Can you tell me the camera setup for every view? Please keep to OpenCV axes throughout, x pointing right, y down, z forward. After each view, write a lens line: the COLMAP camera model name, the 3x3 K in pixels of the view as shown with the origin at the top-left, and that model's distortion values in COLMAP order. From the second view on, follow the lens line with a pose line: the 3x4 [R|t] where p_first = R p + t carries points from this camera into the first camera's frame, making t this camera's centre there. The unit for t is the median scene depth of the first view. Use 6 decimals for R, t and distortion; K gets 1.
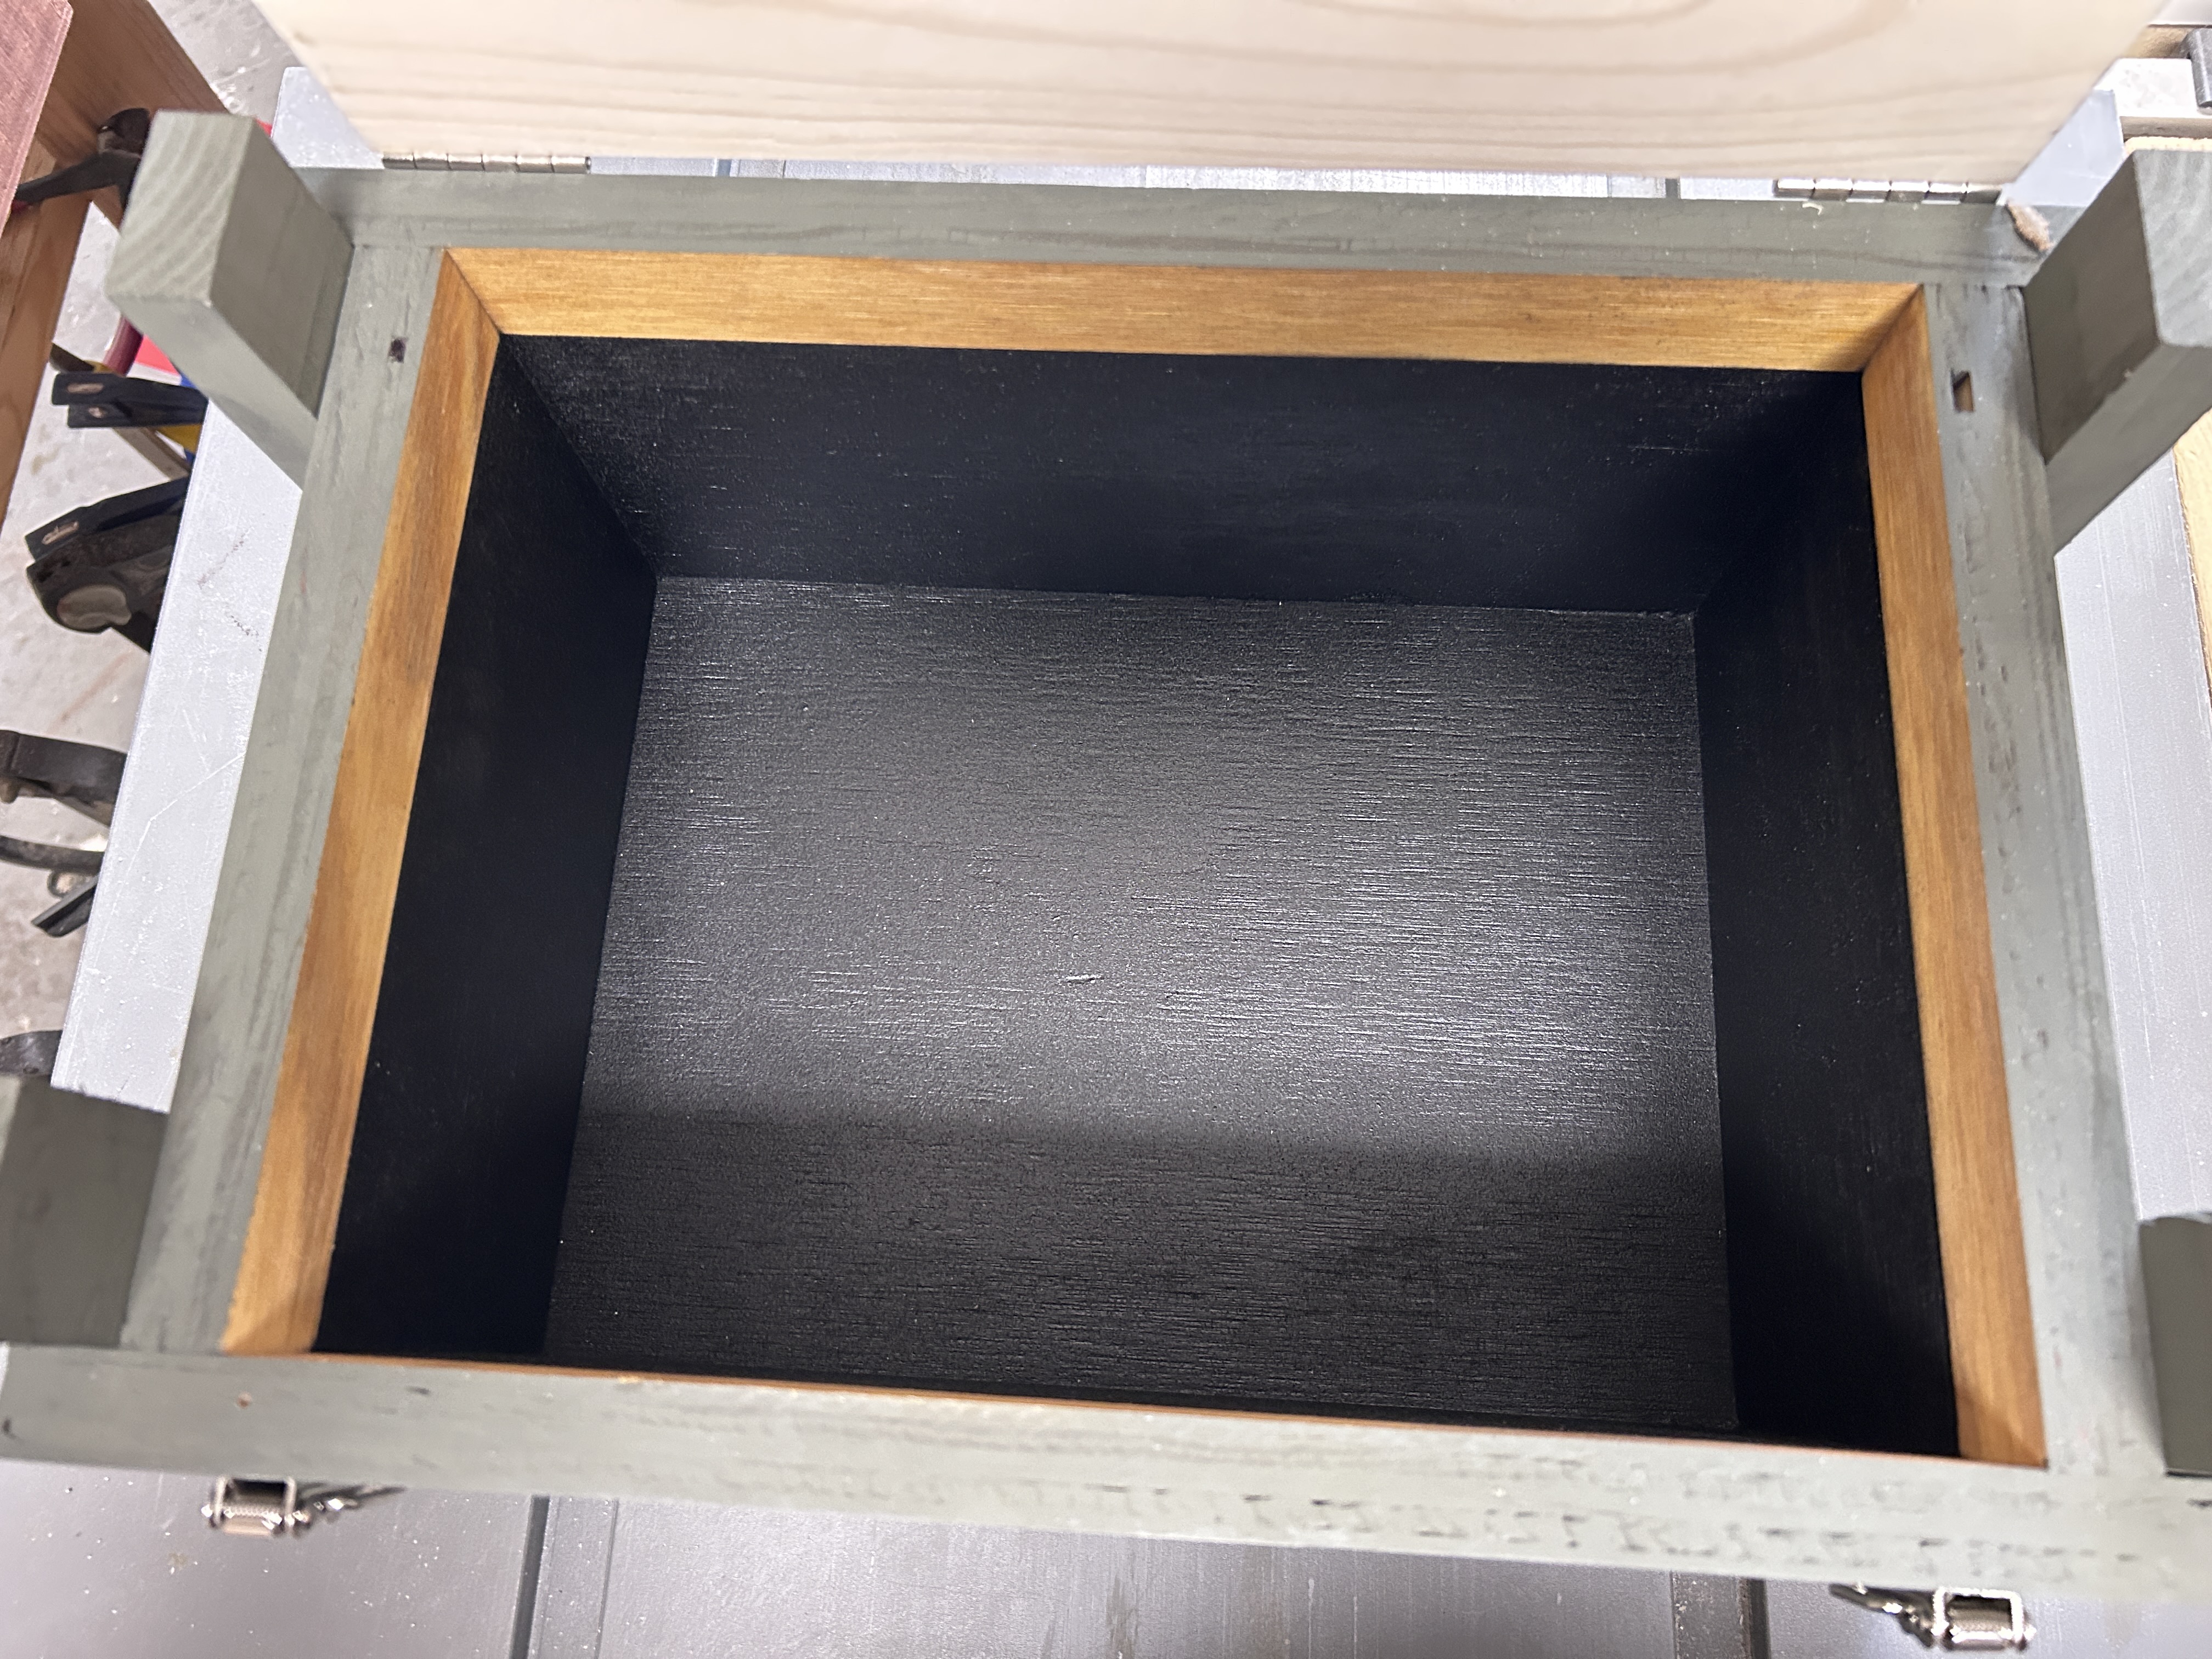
lens RADIAL K [[1684.9, 0, 1097.2], [0, 1684.9, 828.5], [0, 0, 1]] dist [0.118729, -0.320203]
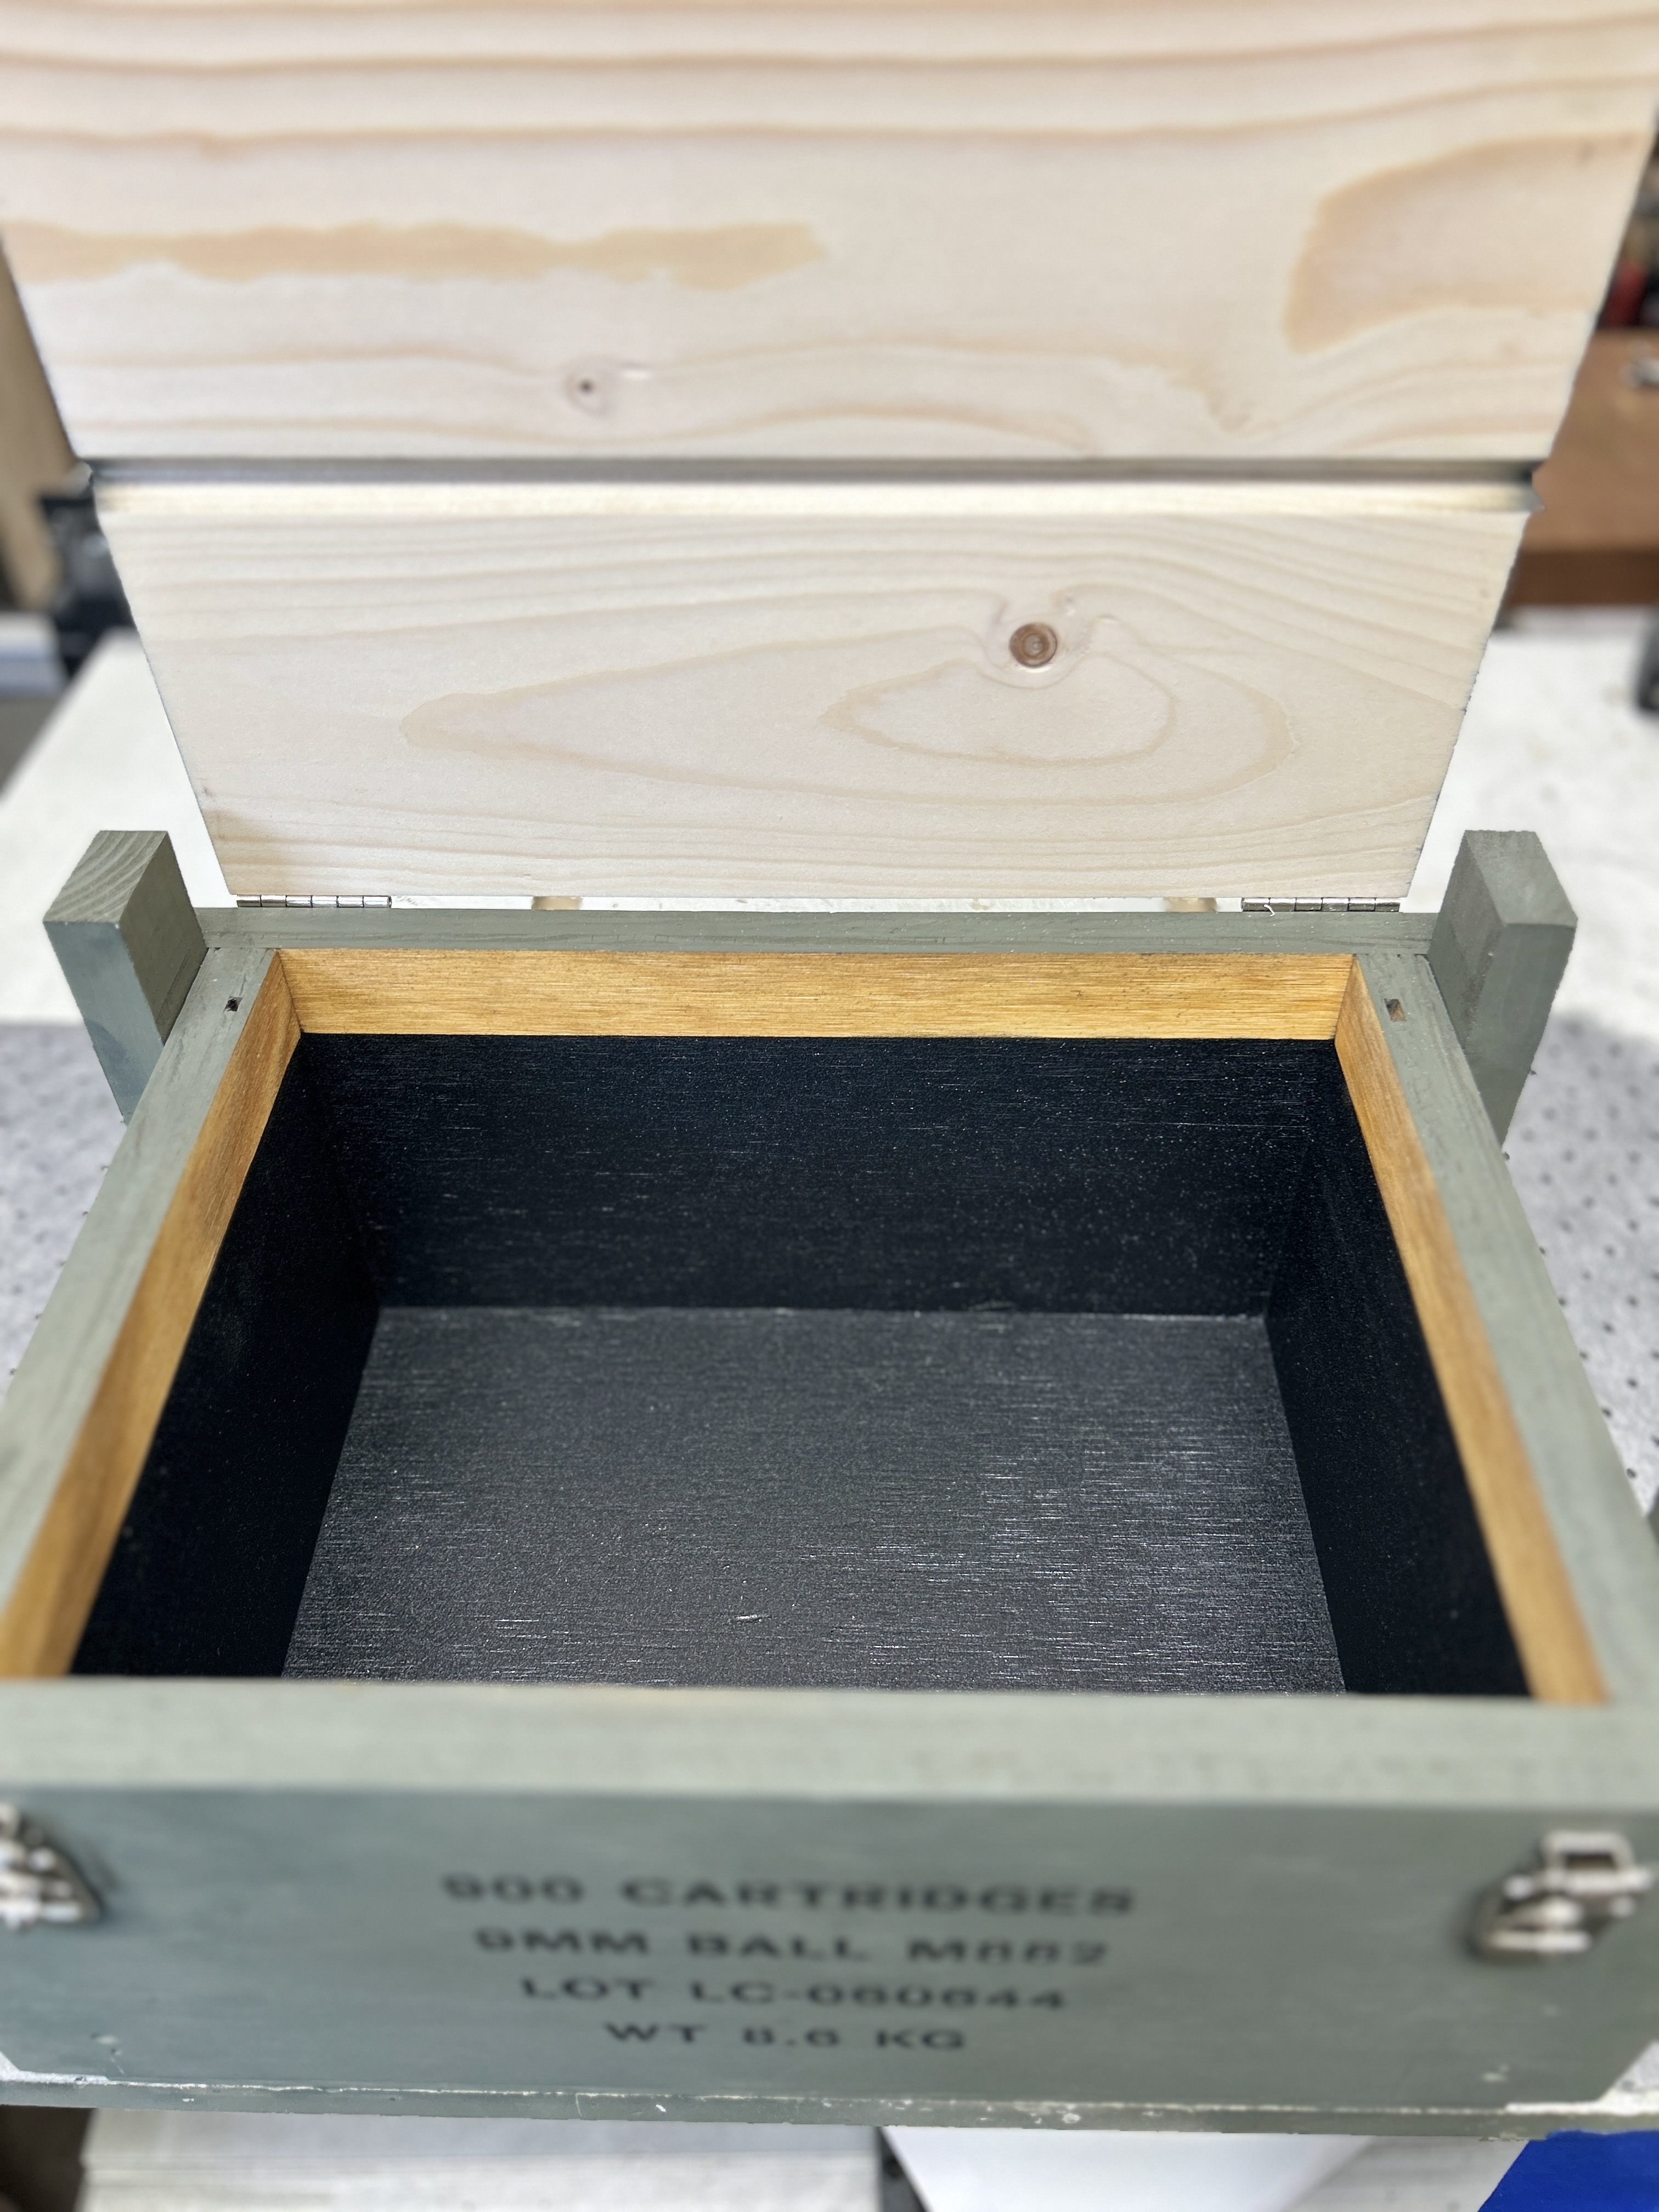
lens RADIAL K [[1684.9, 0, 830.6], [0, 1684.9, 1098.6], [0, 0, 1]] dist [0.118729, -0.320203]
pose [[0.998749, -0.005000, 0.049758, -0.012912], [0.028793, 0.871006, -0.490427, 0.412294], [-0.040887, 0.491246, 0.870061, -0.123152]]
